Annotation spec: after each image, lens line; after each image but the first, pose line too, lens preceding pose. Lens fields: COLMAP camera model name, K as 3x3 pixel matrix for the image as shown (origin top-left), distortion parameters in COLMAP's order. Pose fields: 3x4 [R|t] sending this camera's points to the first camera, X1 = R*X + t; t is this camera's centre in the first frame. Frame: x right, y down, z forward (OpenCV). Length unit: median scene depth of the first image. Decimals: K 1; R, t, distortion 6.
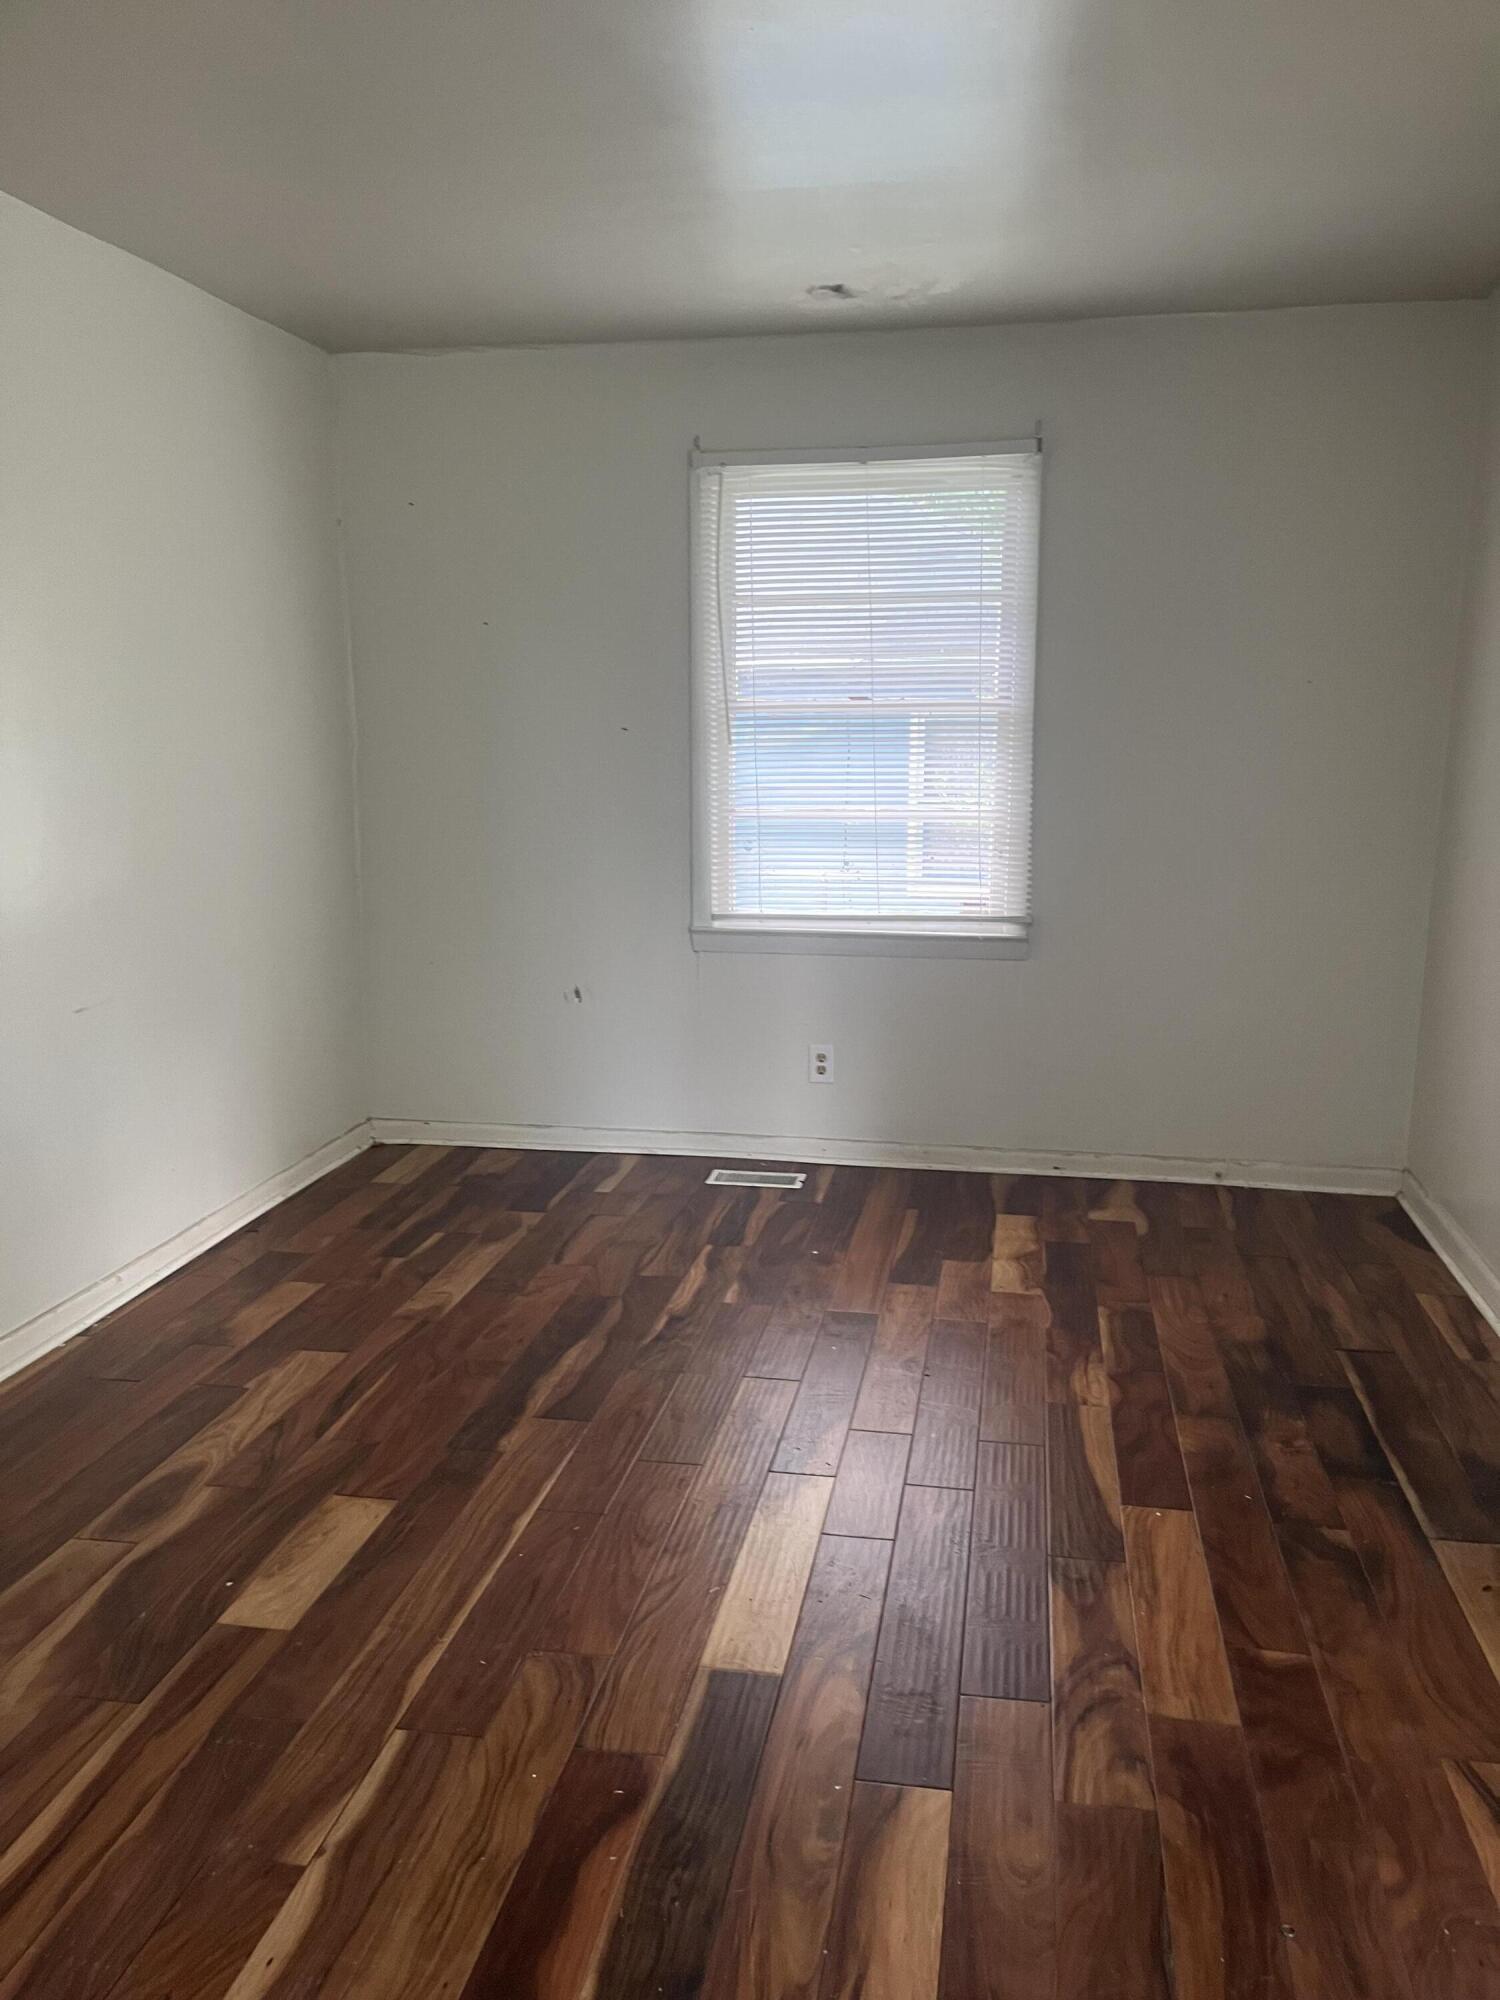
lens RADIAL K [[1519.7, 0, 766.3], [0, 1519.7, 1013.0], [0, 0, 1]] dist [0.058894, -0.068343]
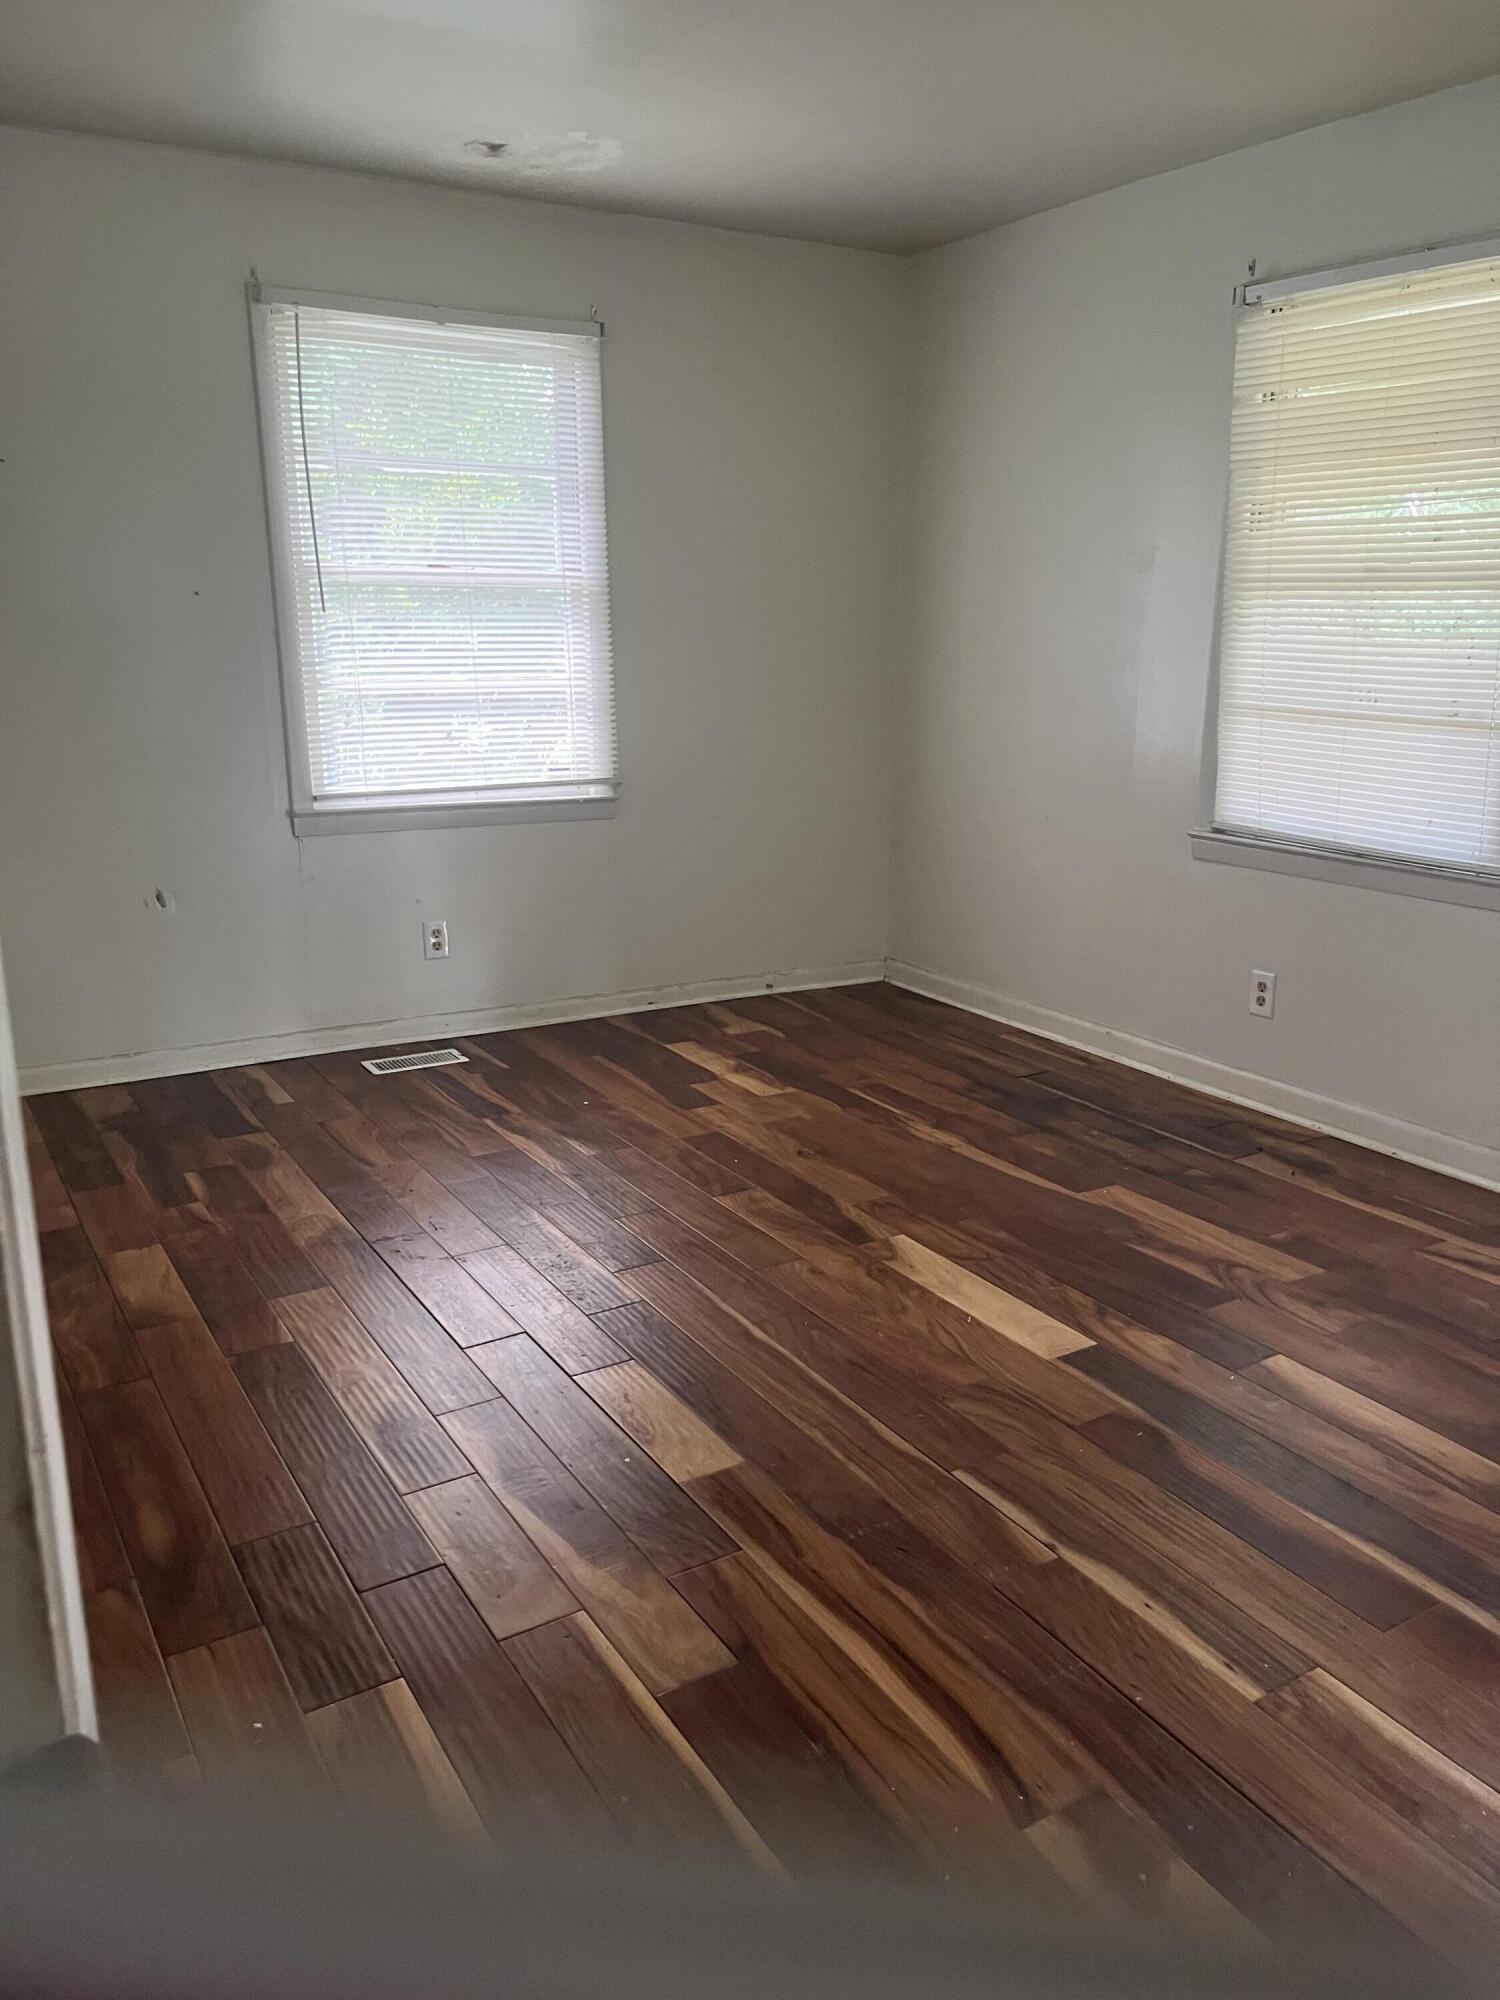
lens RADIAL K [[1519.7, 0, 766.3], [0, 1519.7, 1013.0], [0, 0, 1]] dist [0.058894, -0.068343]
pose [[0.744675, -0.160761, 0.647777, -0.544048], [0.111743, 0.986889, 0.116461, -0.013294], [-0.658006, -0.014342, 0.752876, 0.120471]]
